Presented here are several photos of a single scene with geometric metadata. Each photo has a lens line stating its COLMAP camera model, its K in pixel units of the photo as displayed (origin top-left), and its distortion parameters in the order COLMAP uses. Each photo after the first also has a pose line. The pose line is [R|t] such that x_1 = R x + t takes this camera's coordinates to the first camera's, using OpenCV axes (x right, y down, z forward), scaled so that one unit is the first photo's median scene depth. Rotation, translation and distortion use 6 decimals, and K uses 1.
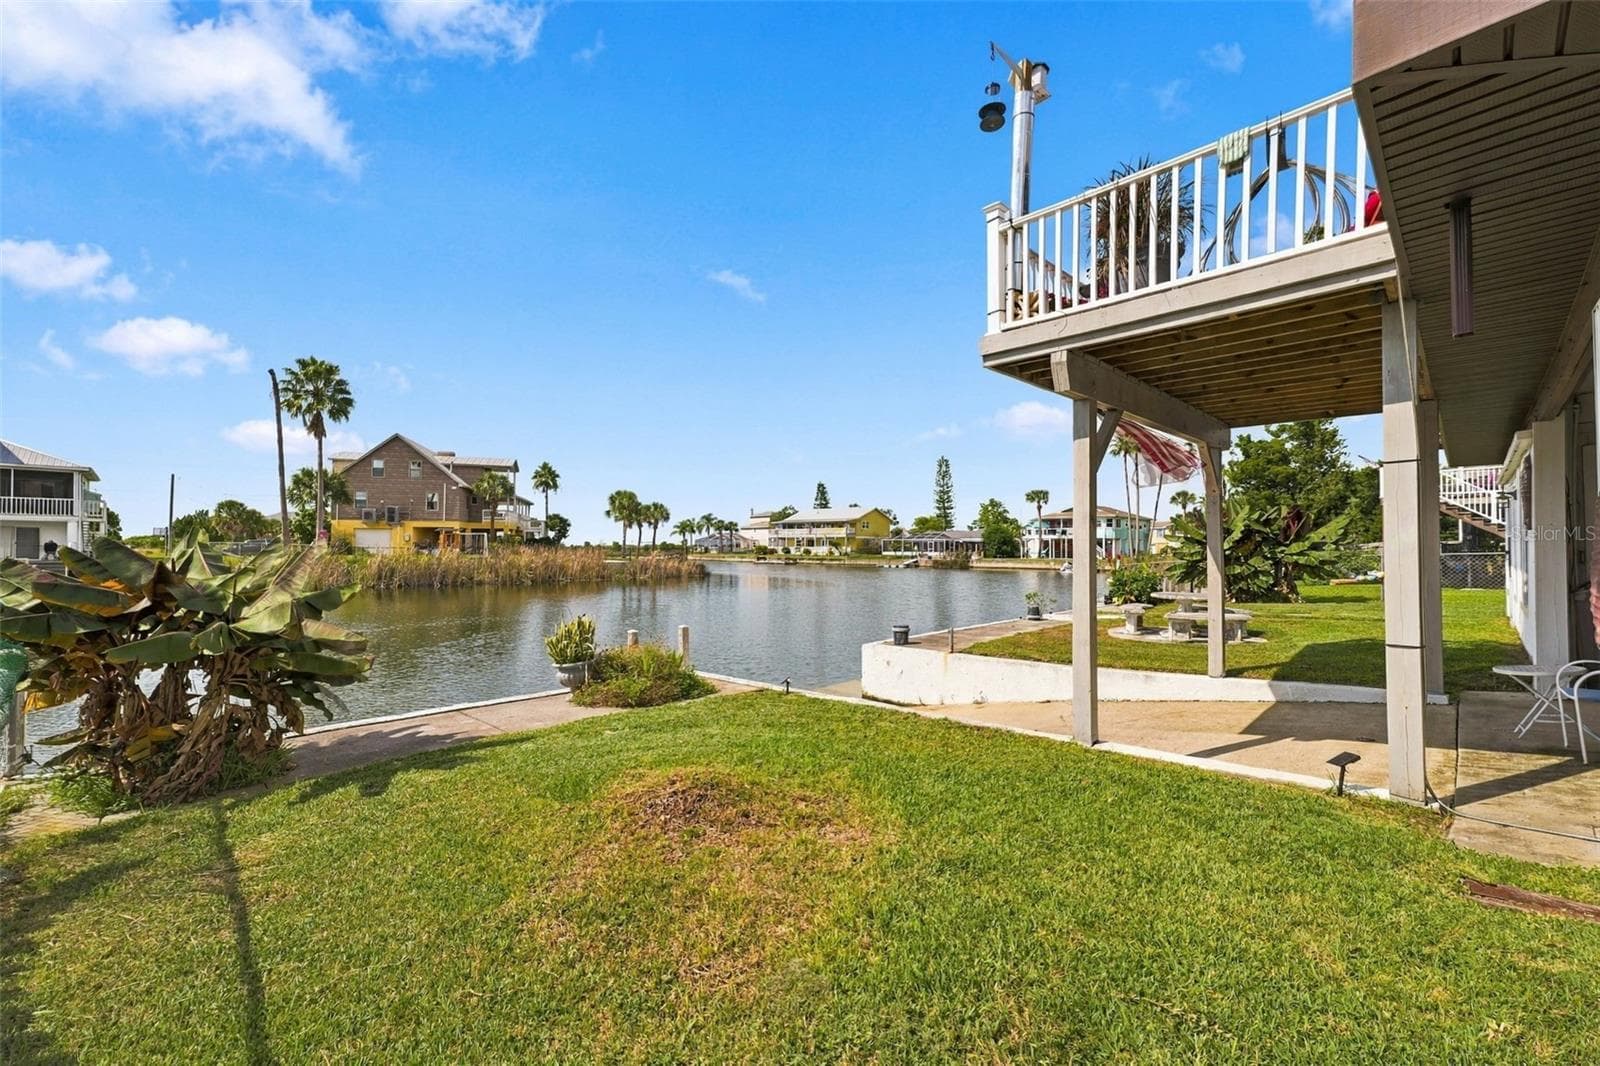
lens RADIAL K [[639.0, 0, 798.5], [0, 639.0, 545.5], [0, 0, 1]] dist [0.032309, 0.000592]
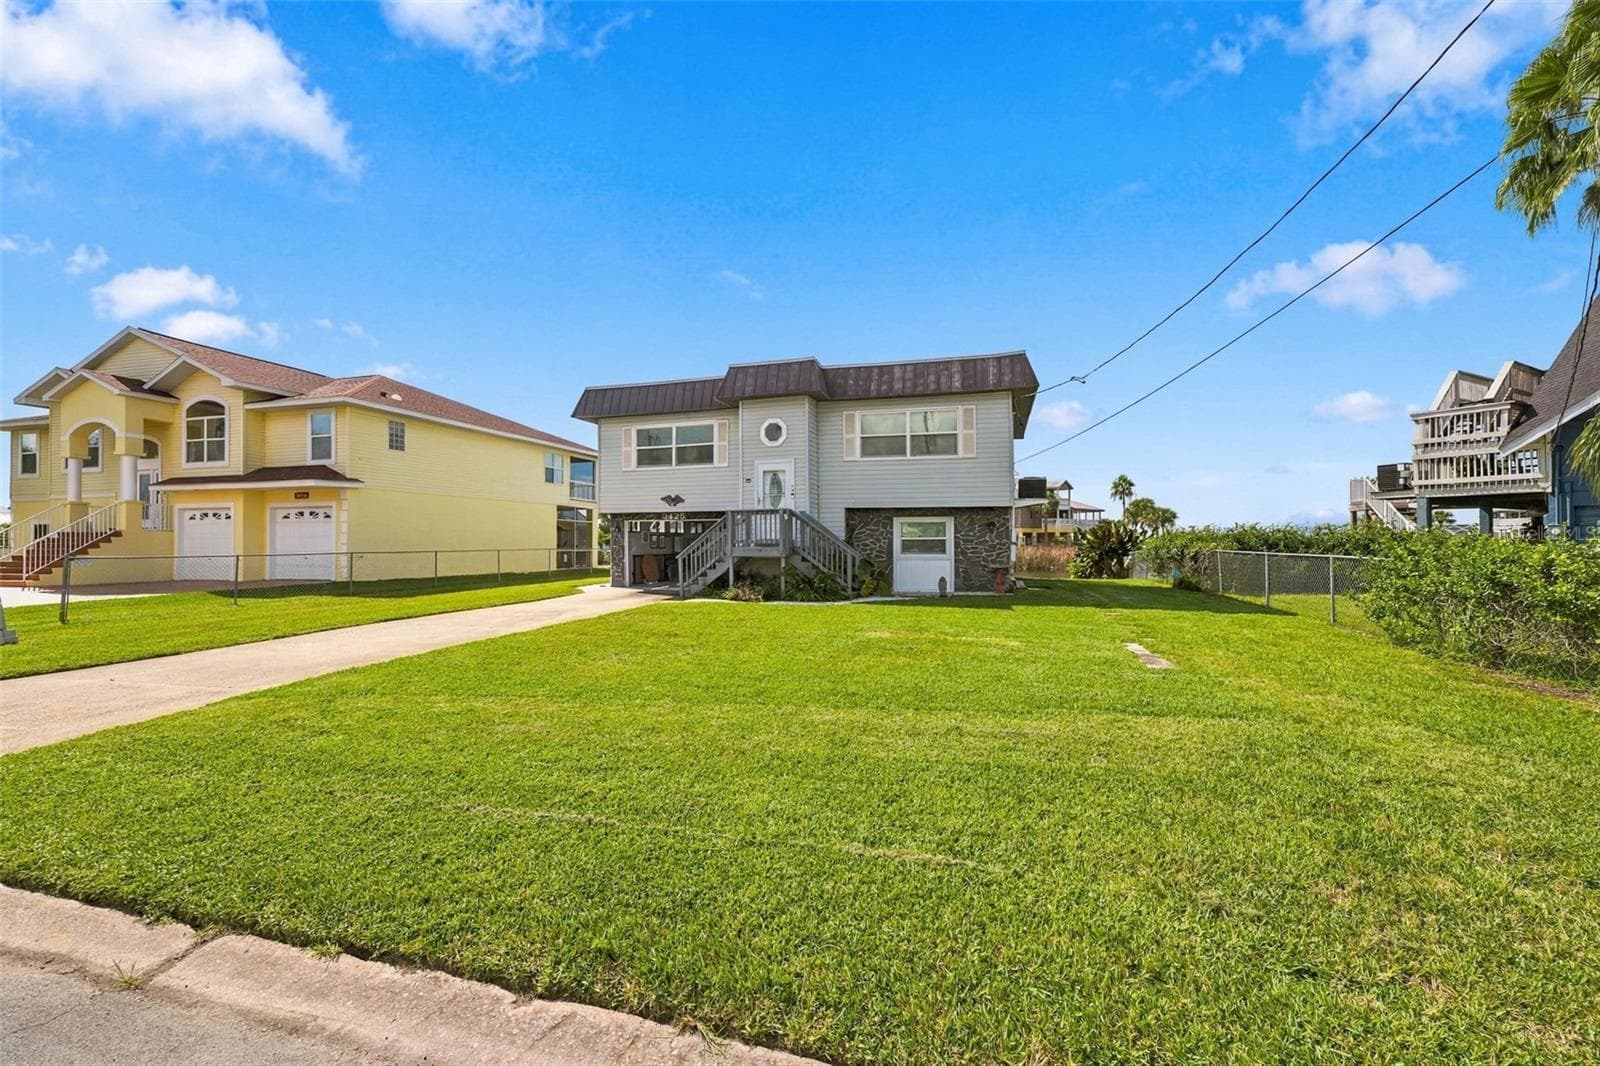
lens RADIAL K [[645.3, 0, 804.6], [0, 645.3, 525.0], [0, 0, 1]] dist [0.001949, 0.004199]
pose [[0.482935, -0.032015, -0.875071, 0.423374], [0.009474, 0.999464, -0.031338, -0.001367], [0.875605, 0.006844, 0.482980, -0.125712]]
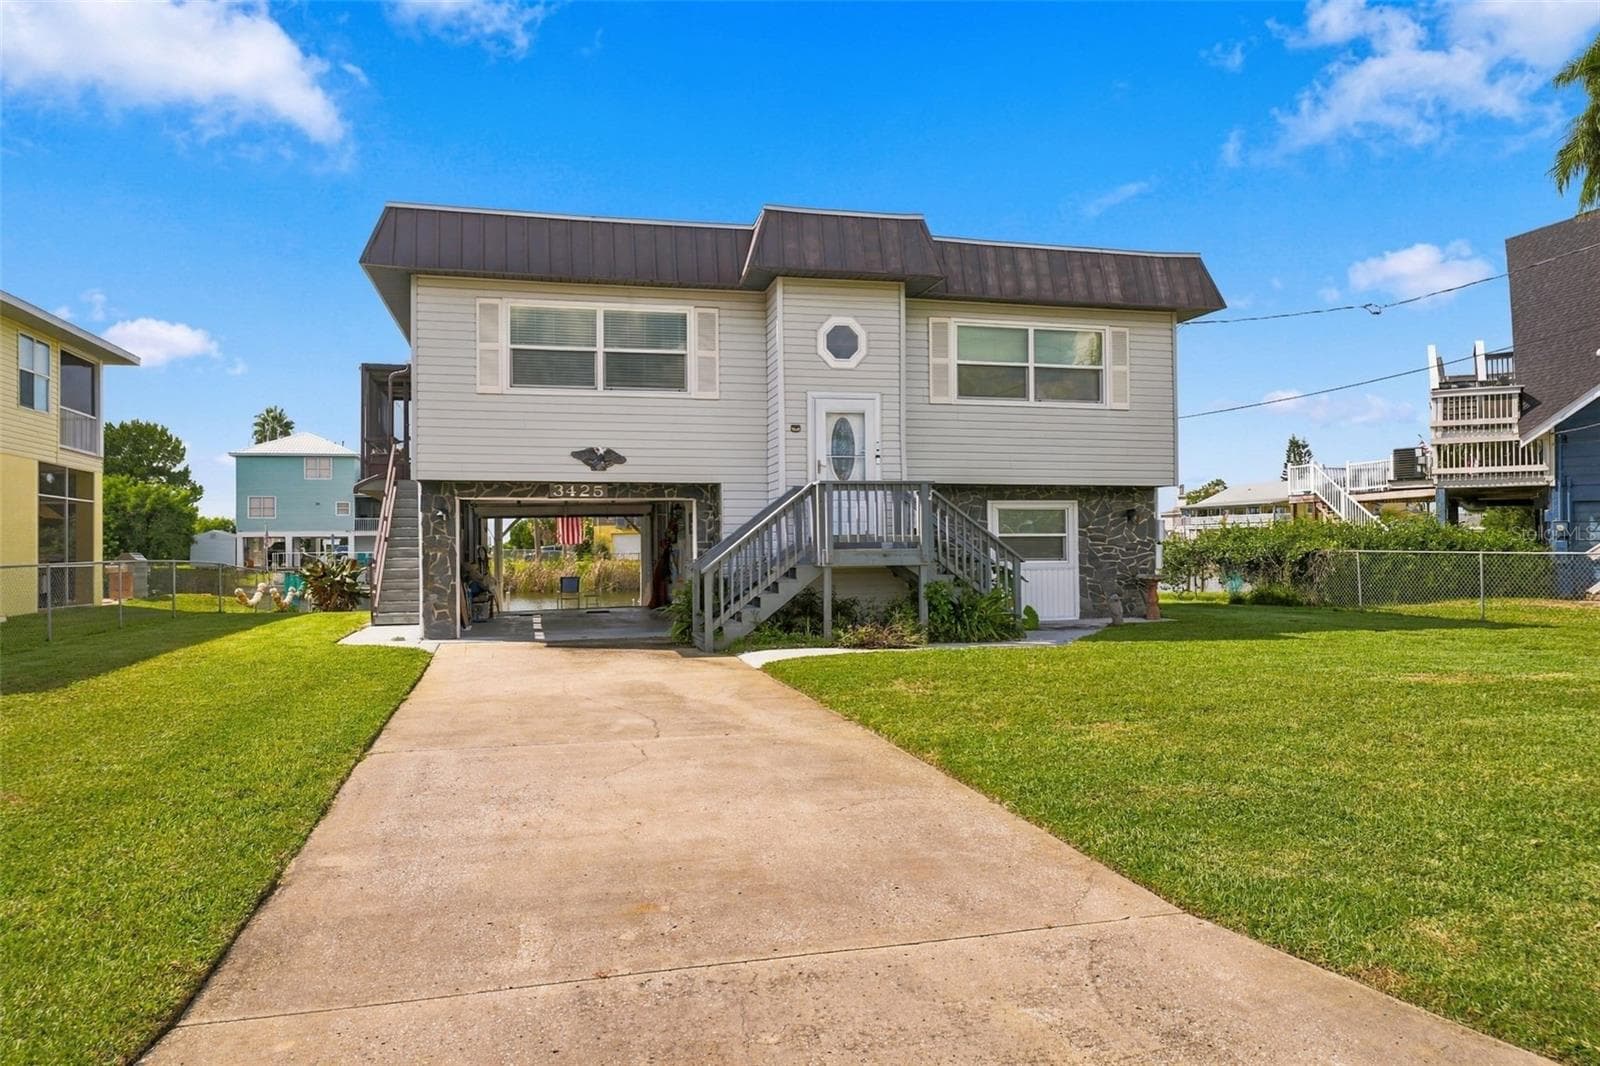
lens RADIAL K [[1082.8, 0, 802.8], [0, 1082.8, 529.2], [0, 0, 1]] dist [-0.009048, -0.012609]
pose [[0.857963, -0.021625, -0.513256, 0.320699], [0.015201, 0.999745, -0.016711, -0.001470], [0.513487, 0.006536, 0.858073, -0.208788]]
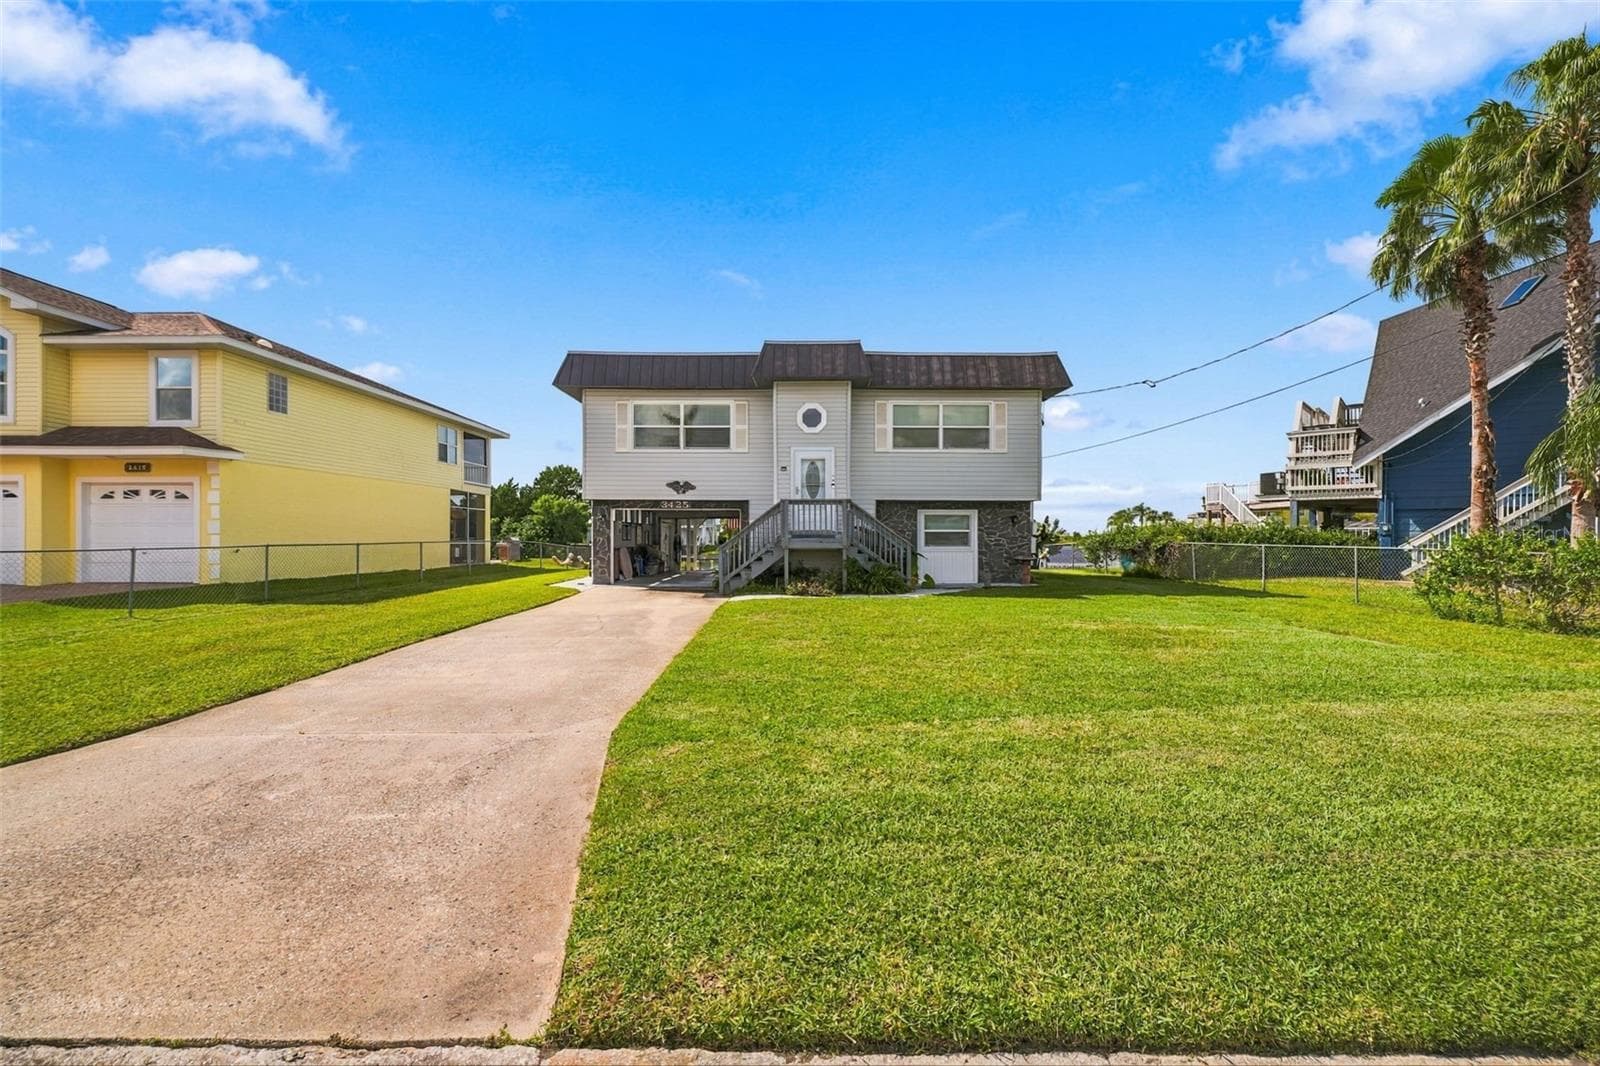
lens RADIAL K [[645.3, 0, 801.1], [0, 645.3, 535.1], [0, 0, 1]] dist [0.001949, 0.004199]
pose [[0.712942, -0.006965, -0.701188, 0.367571], [0.006003, 0.999975, -0.003830, -0.001306], [0.701197, -0.001479, 0.712966, -0.180767]]
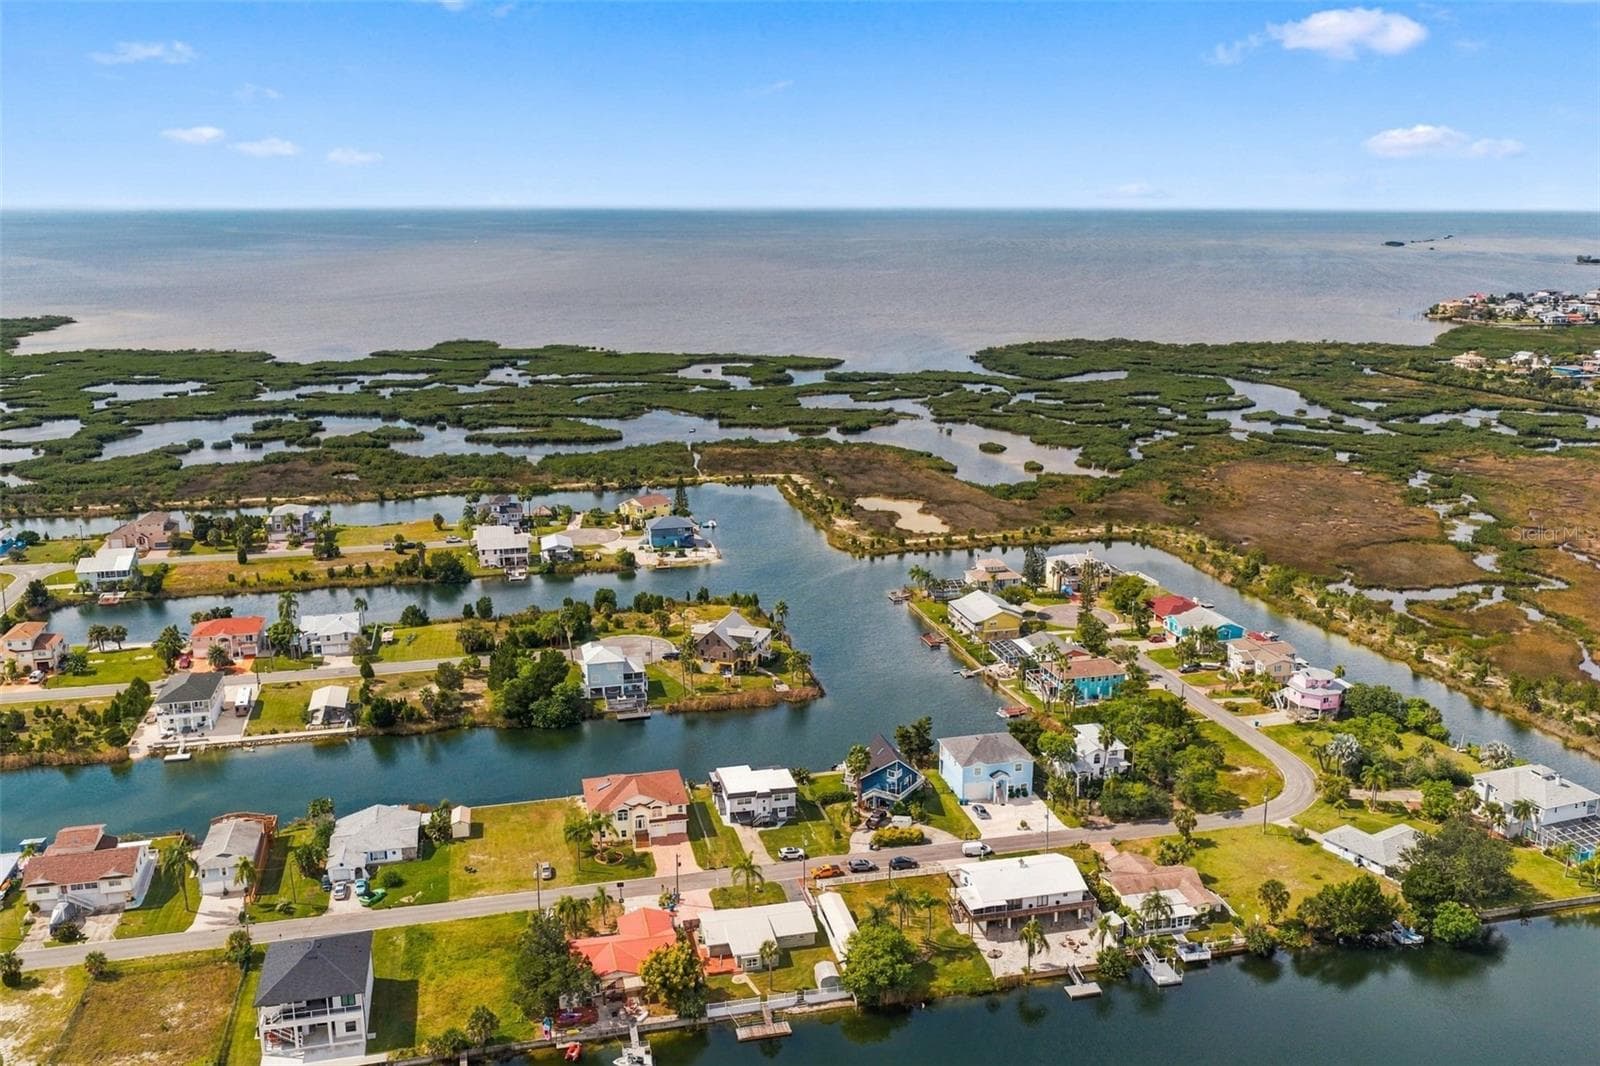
lens RADIAL K [[1333.9, 0, 796.4], [0, 1333.9, 536.6], [0, 0, 1]] dist [0.023839, -0.038262]
pose [[0.853839, 0.116312, -0.507375, 1.829764], [0.011860, 0.970116, 0.242351, -1.424708], [0.520401, -0.212946, 0.826944, -2.485417]]
